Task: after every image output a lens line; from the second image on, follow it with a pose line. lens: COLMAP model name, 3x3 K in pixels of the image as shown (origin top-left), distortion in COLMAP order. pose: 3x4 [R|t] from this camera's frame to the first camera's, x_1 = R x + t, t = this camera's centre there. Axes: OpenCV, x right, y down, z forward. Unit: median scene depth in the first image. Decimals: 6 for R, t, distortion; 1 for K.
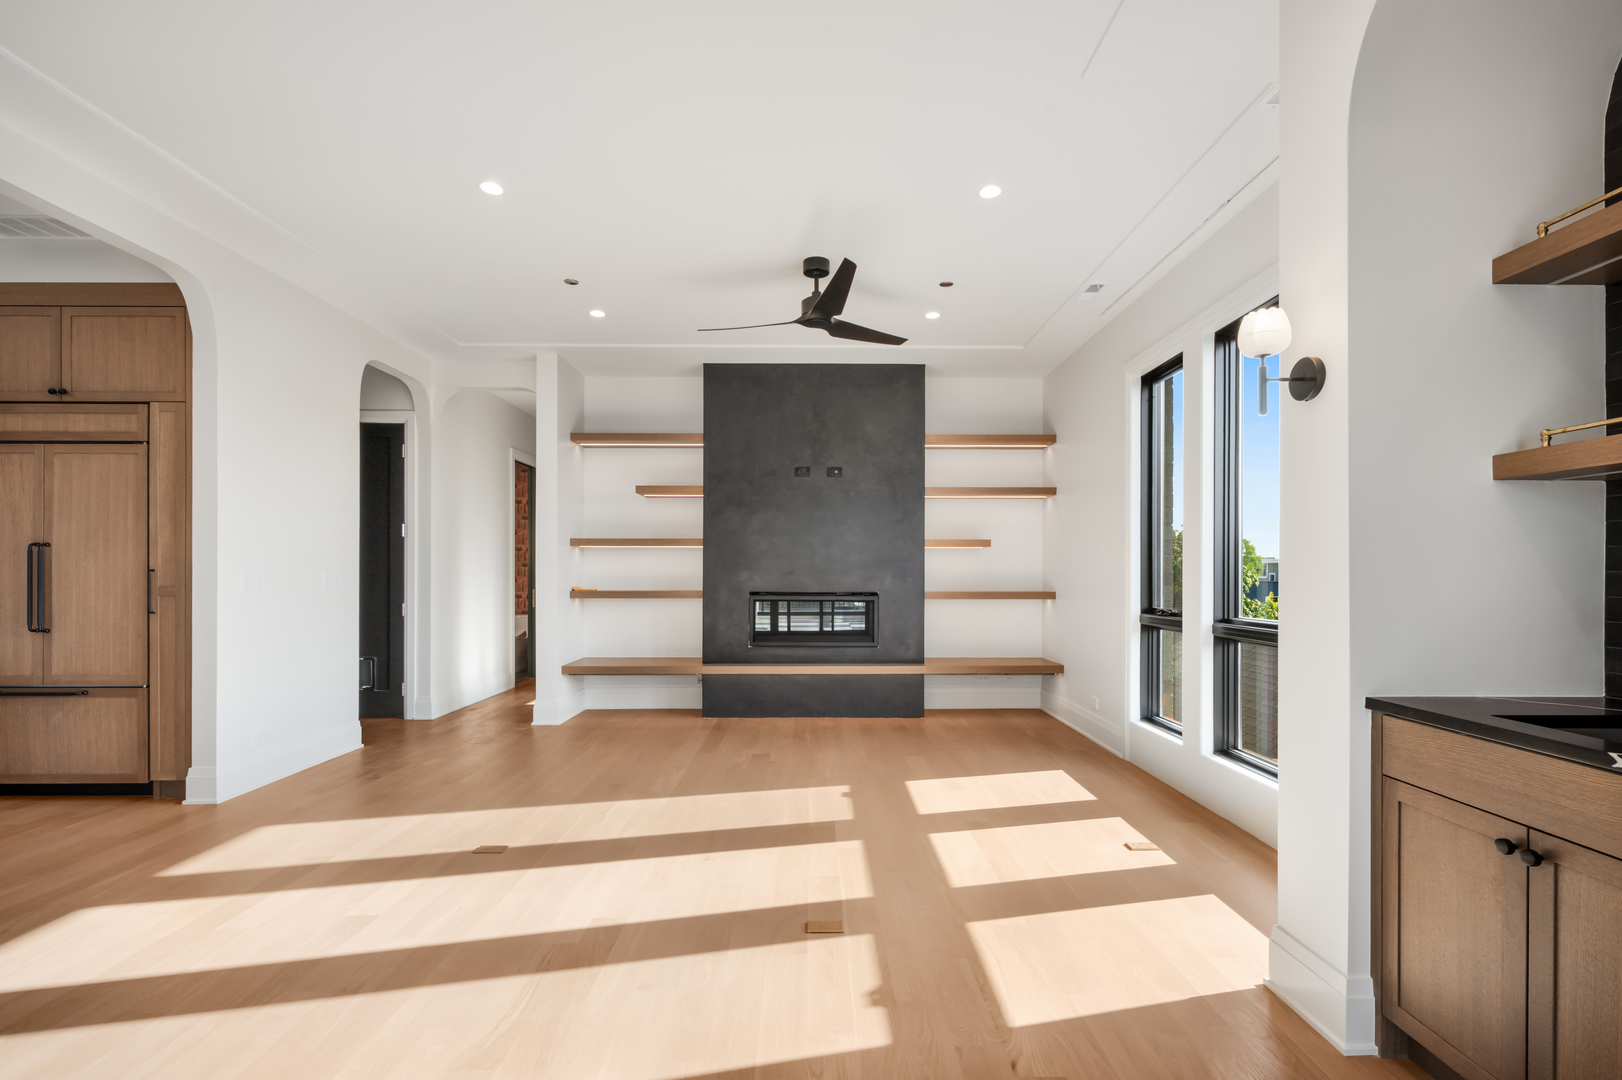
lens RADIAL K [[751.6, 0, 811.8], [0, 751.6, 563.3], [0, 0, 1]] dist [0.000937, 0.000078]
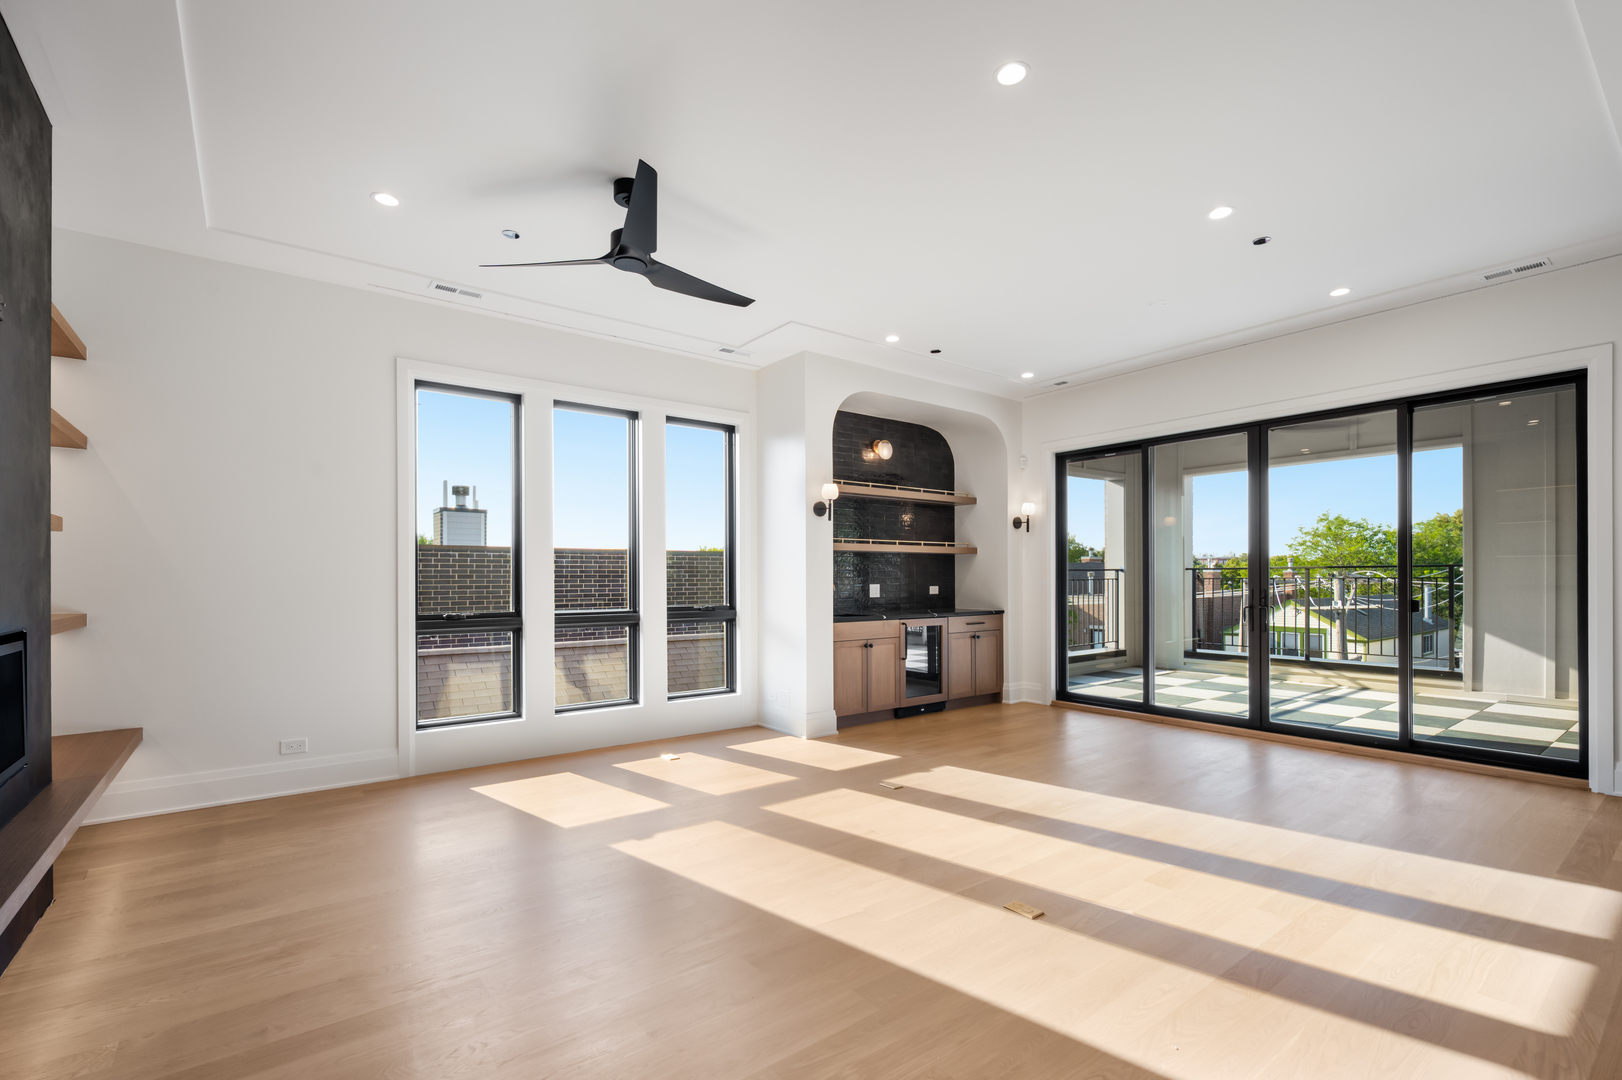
lens RADIAL K [[720.7, 0, 813.1], [0, 720.7, 578.7], [0, 0, 1]] dist [0.000460, 0.000017]
pose [[-0.596546, 0.000403, 0.802579, -1.616070], [0.002640, 0.999995, 0.001460, 0.010061], [-0.802574, 0.002990, -0.596545, 2.873946]]
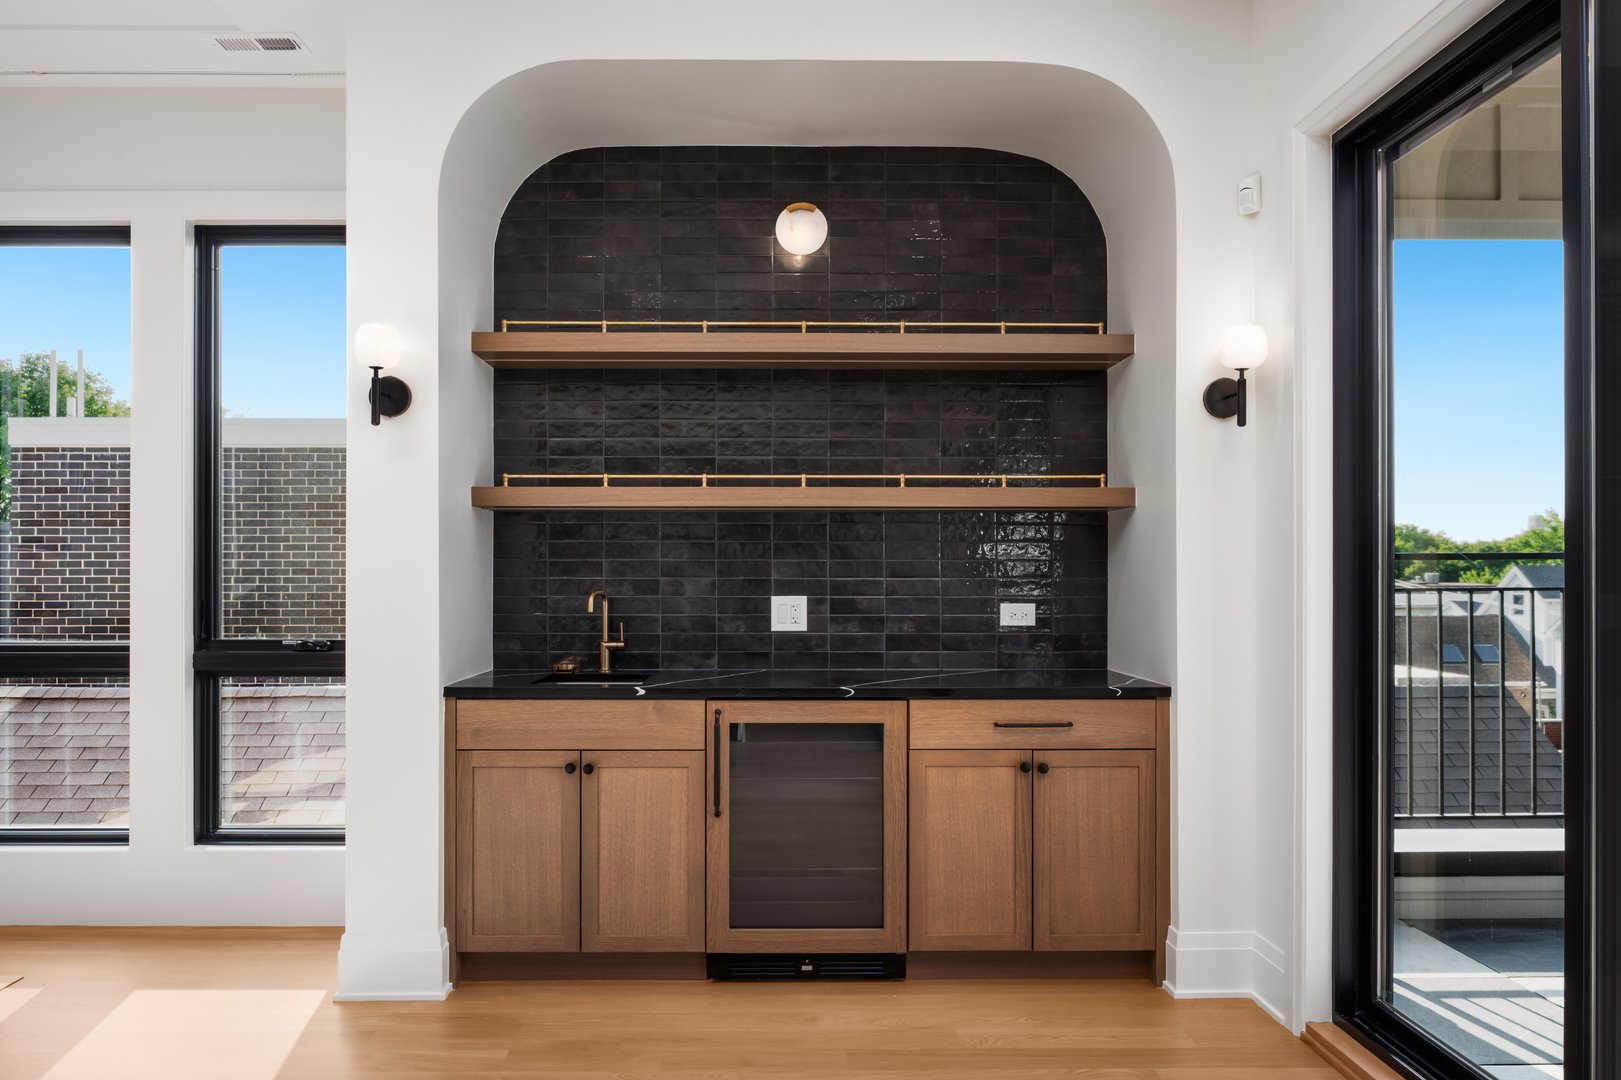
lens RADIAL K [[1110.6, 0, 805.0], [0, 1110.6, 580.8], [0, 0, 1]] dist [-0.008832, -0.002580]
pose [[-0.009243, -0.006781, 0.999934, -0.968578], [-0.002979, 0.999973, 0.006754, 0.000940], [-0.999953, -0.002917, -0.009263, 0.456908]]
